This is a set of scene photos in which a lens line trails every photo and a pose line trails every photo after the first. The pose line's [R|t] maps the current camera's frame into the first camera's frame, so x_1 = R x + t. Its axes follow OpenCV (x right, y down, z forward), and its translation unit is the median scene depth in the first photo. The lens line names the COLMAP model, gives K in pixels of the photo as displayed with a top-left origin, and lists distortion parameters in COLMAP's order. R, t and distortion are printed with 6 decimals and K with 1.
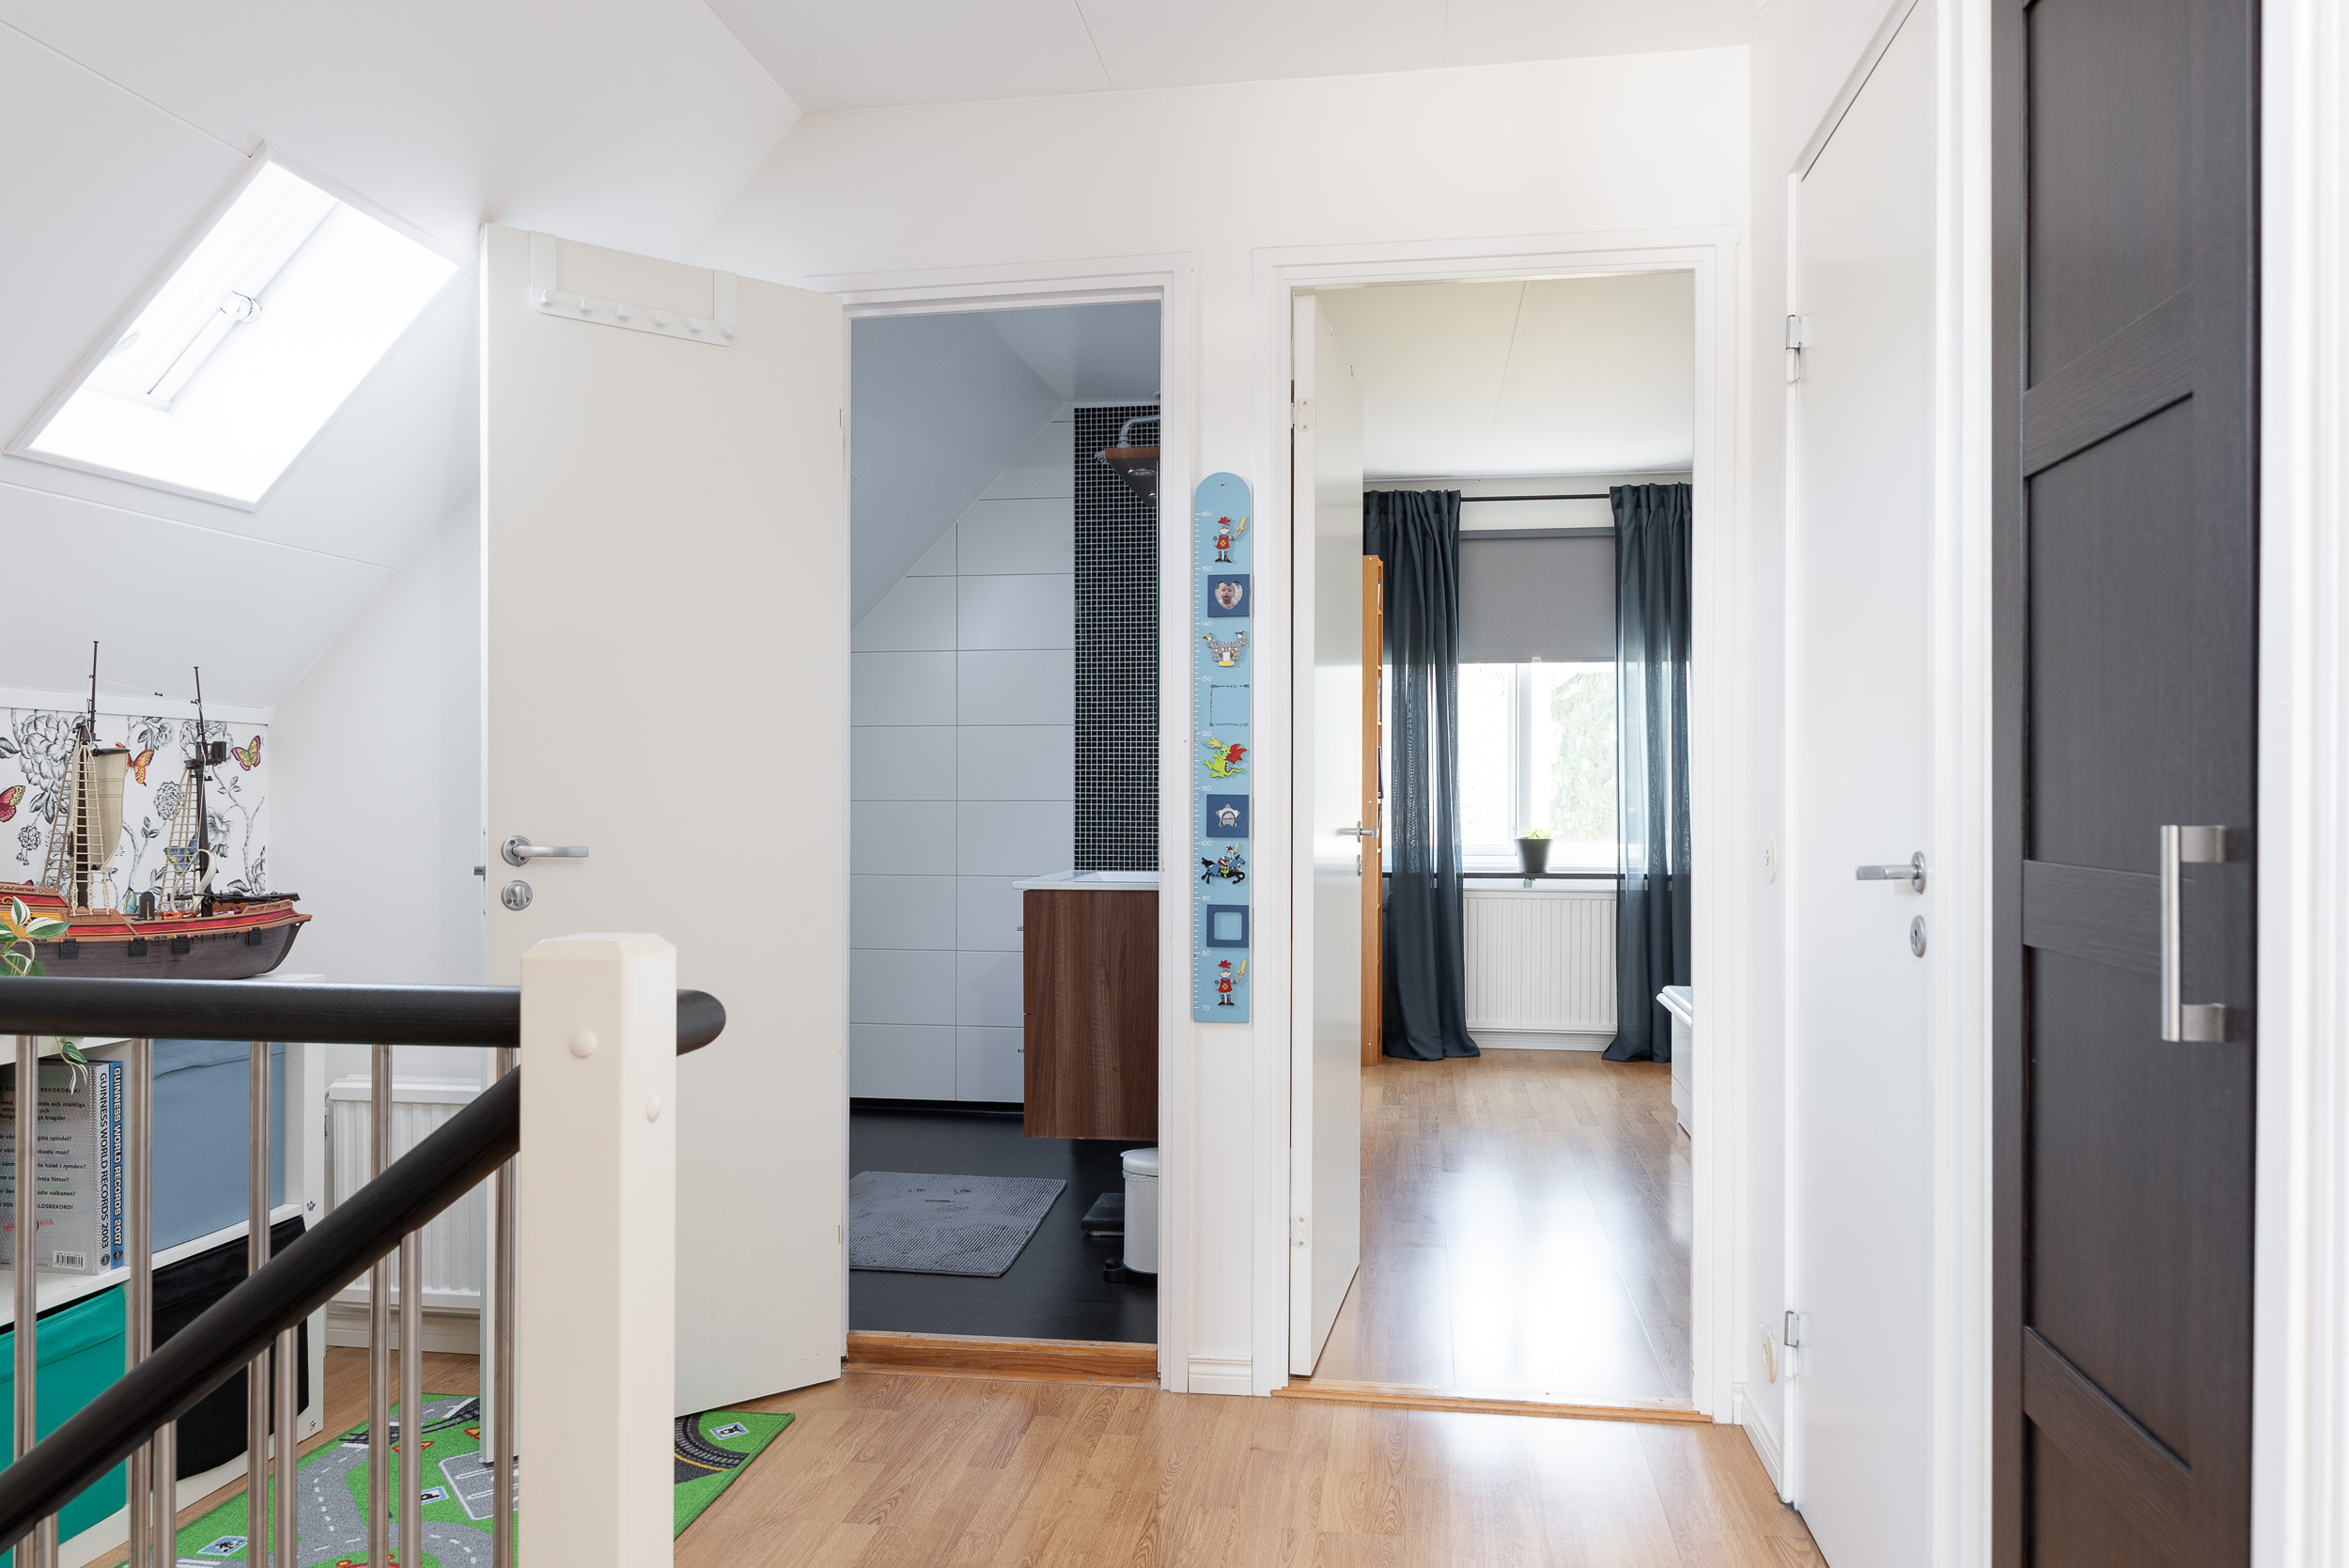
lens RADIAL K [[1592.5, 0, 1174.6], [0, 1592.5, 788.9], [0, 0, 1]] dist [0.004432, 0.000936]
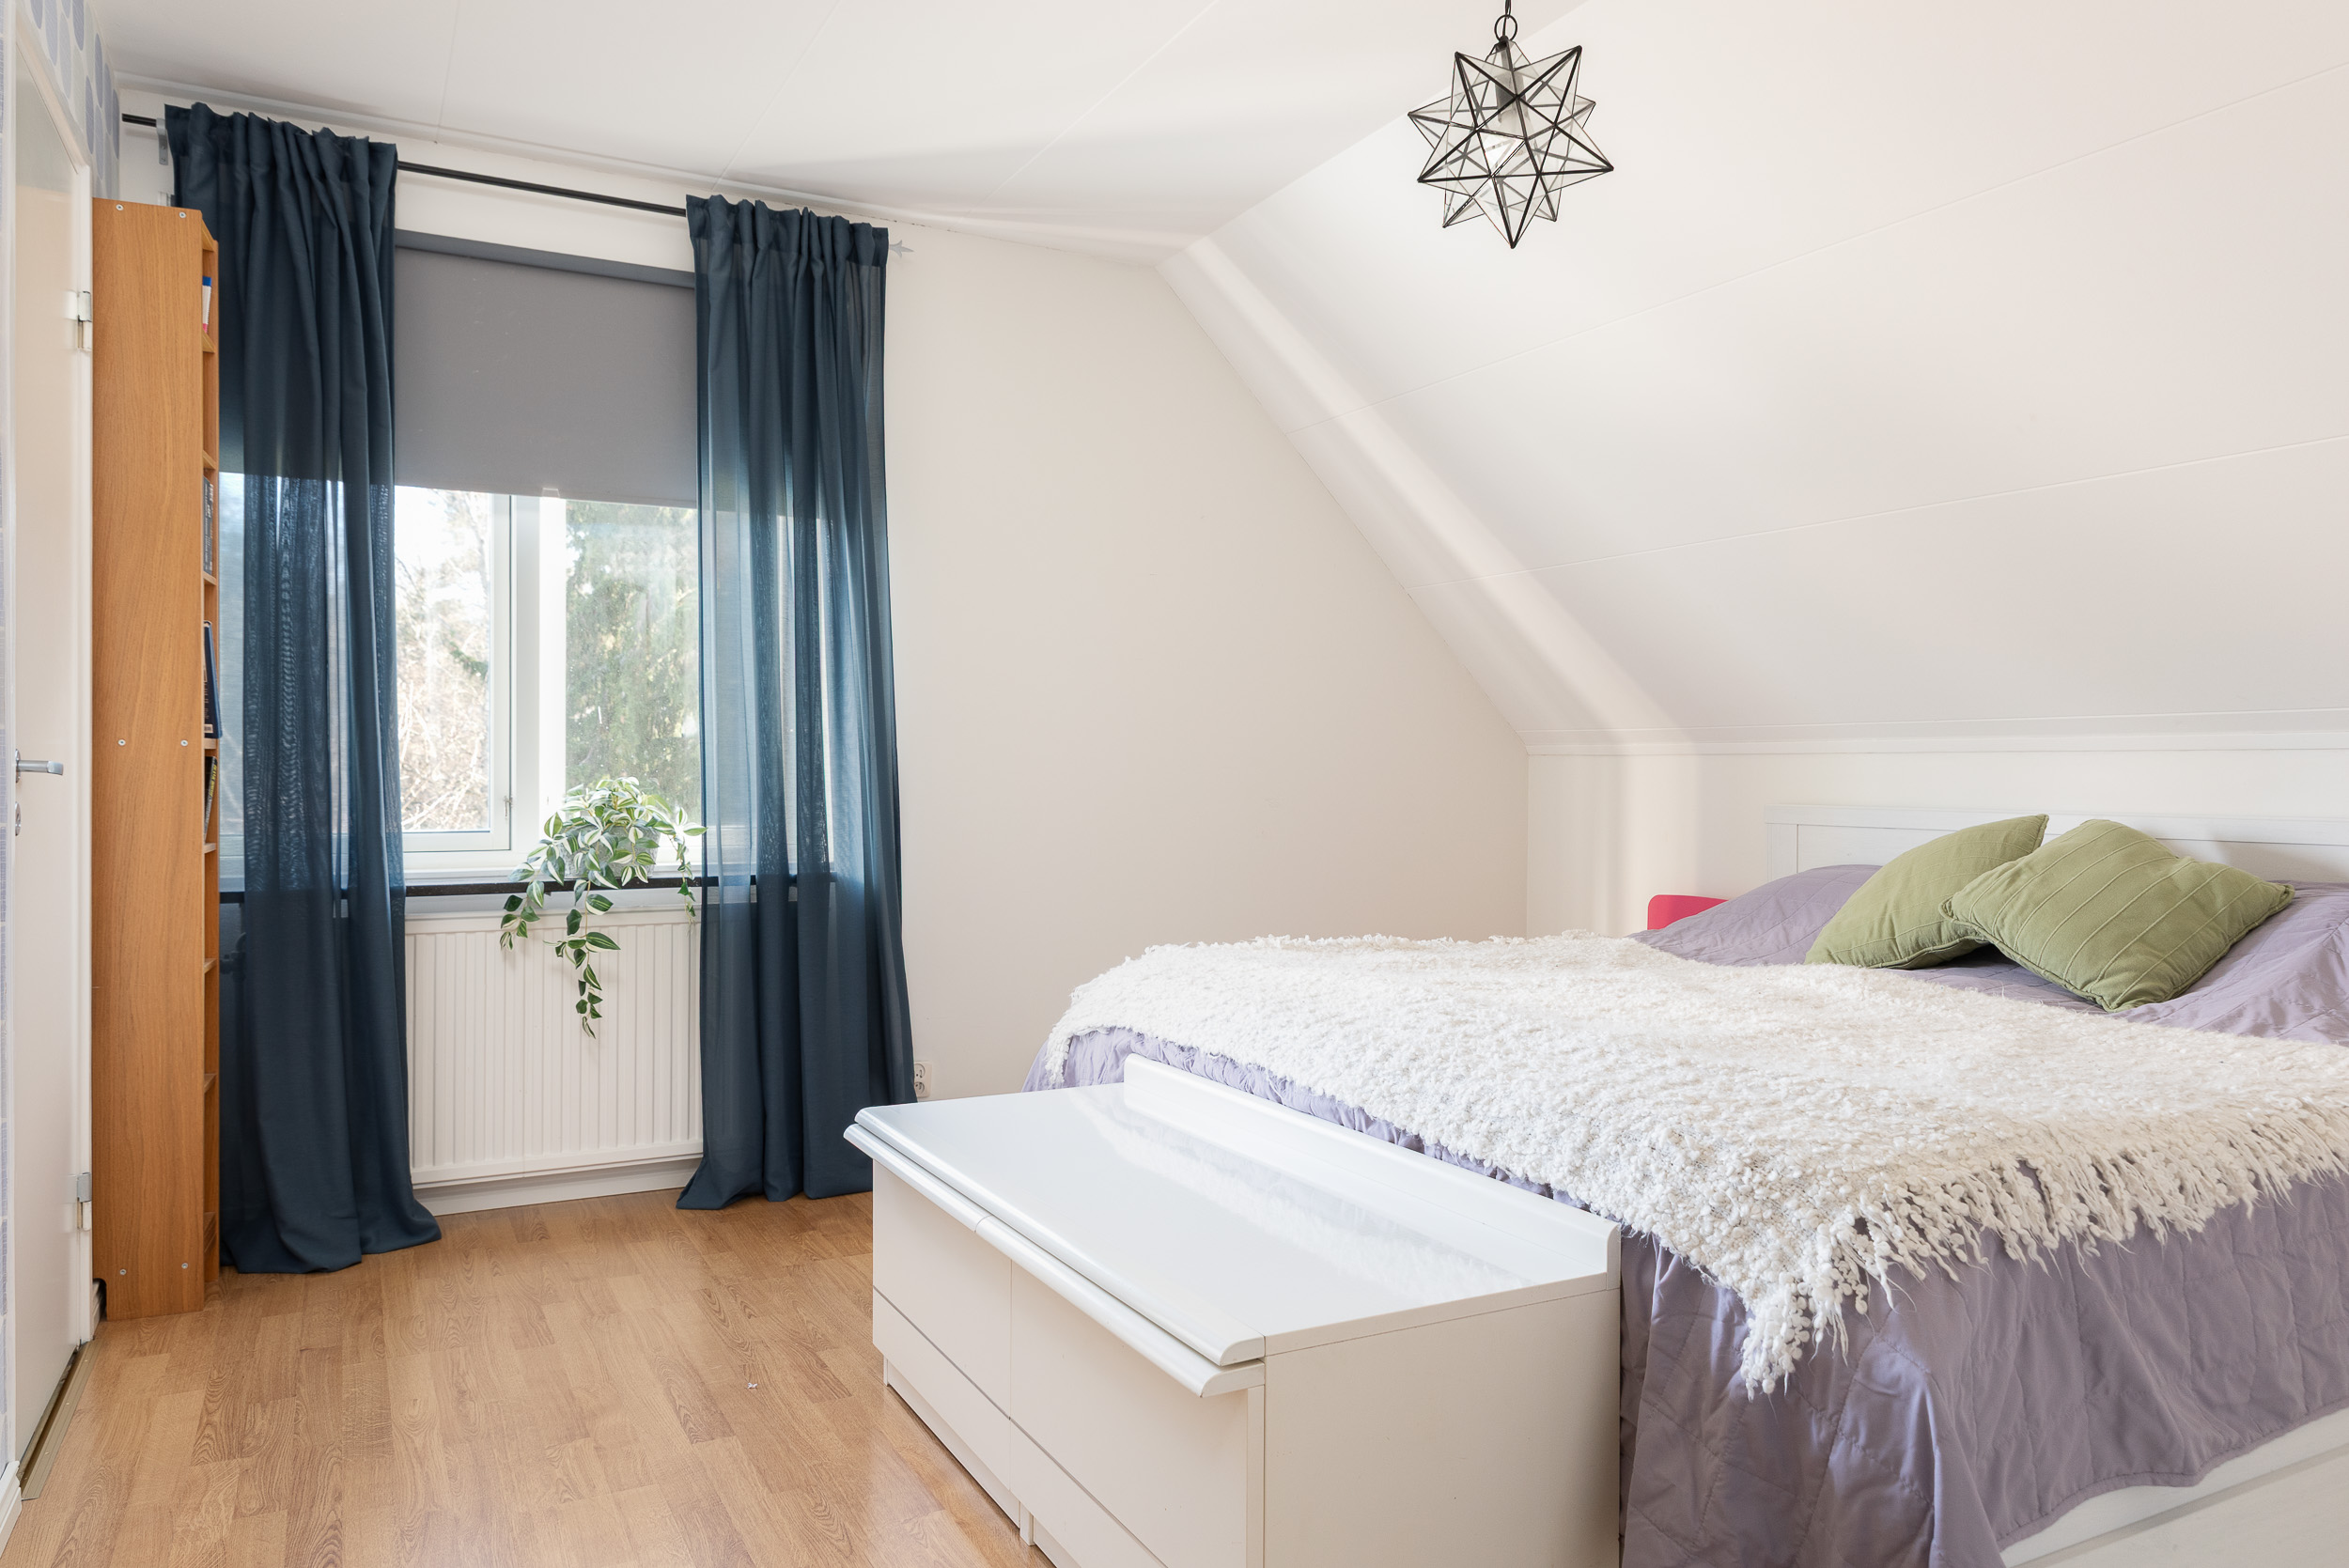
lens RADIAL K [[1574.3, 0, 1178.3], [0, 1574.3, 781.6], [0, 0, 1]] dist [0.026745, -0.010486]
pose [[0.802960, -0.001414, 0.596032, 0.076894], [-0.001800, 0.999987, 0.004797, 0.016108], [-0.596031, -0.004925, 0.802947, 0.441371]]
